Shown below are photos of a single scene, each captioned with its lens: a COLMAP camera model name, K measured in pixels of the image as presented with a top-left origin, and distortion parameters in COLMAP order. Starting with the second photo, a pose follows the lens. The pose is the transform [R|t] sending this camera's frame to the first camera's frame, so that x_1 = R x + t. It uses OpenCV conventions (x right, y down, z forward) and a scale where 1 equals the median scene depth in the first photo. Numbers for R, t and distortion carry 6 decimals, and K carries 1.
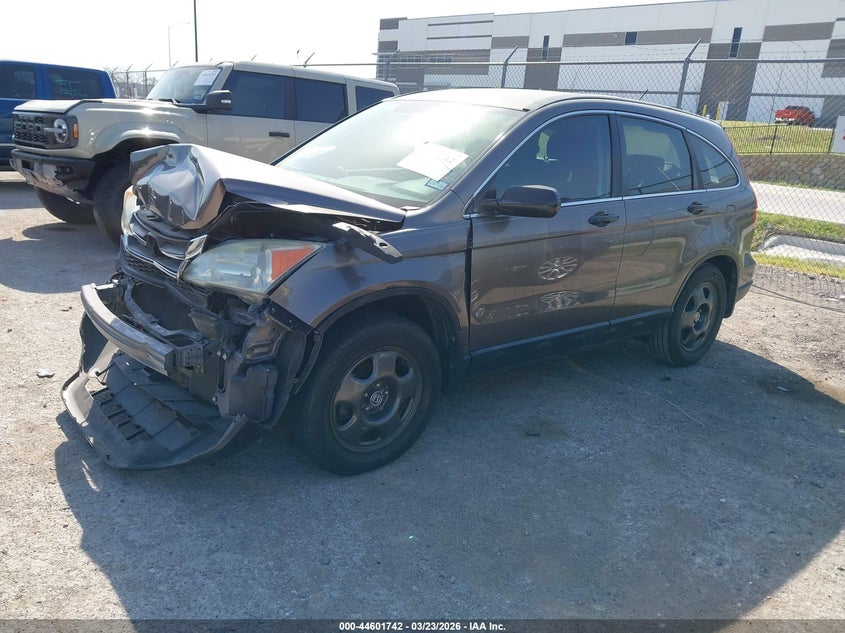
lens RADIAL K [[703.6, 0, 422.5], [0, 703.6, 316.5], [0, 0, 1]] dist [-0.005022, -0.002101]
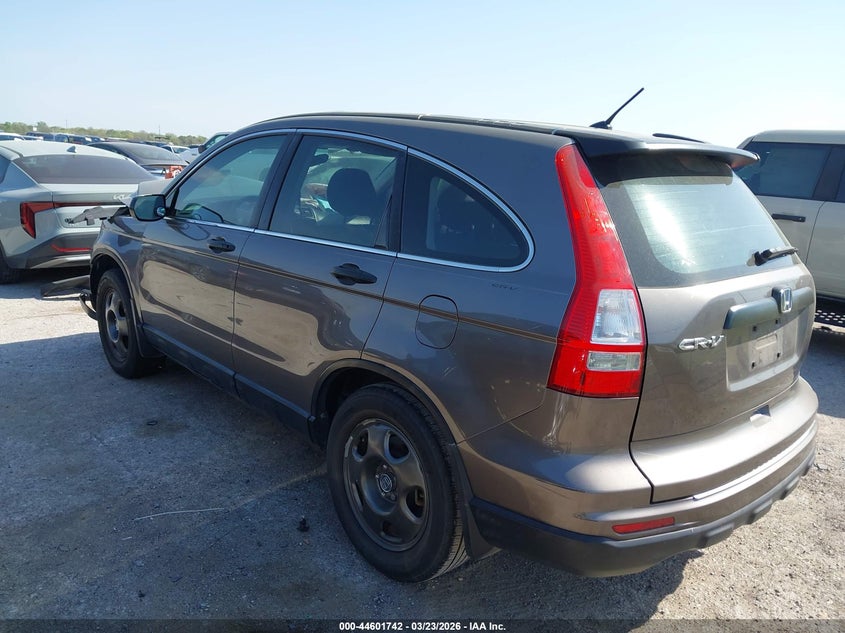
lens RADIAL K [[703.6, 0, 422.5], [0, 703.6, 316.5], [0, 0, 1]] dist [-0.005022, -0.002101]
pose [[0.001062, 0.150320, -0.988637, 0.968562], [-0.328148, 0.933945, 0.141652, -0.223196], [0.944626, 0.324268, 0.050319, 1.024645]]
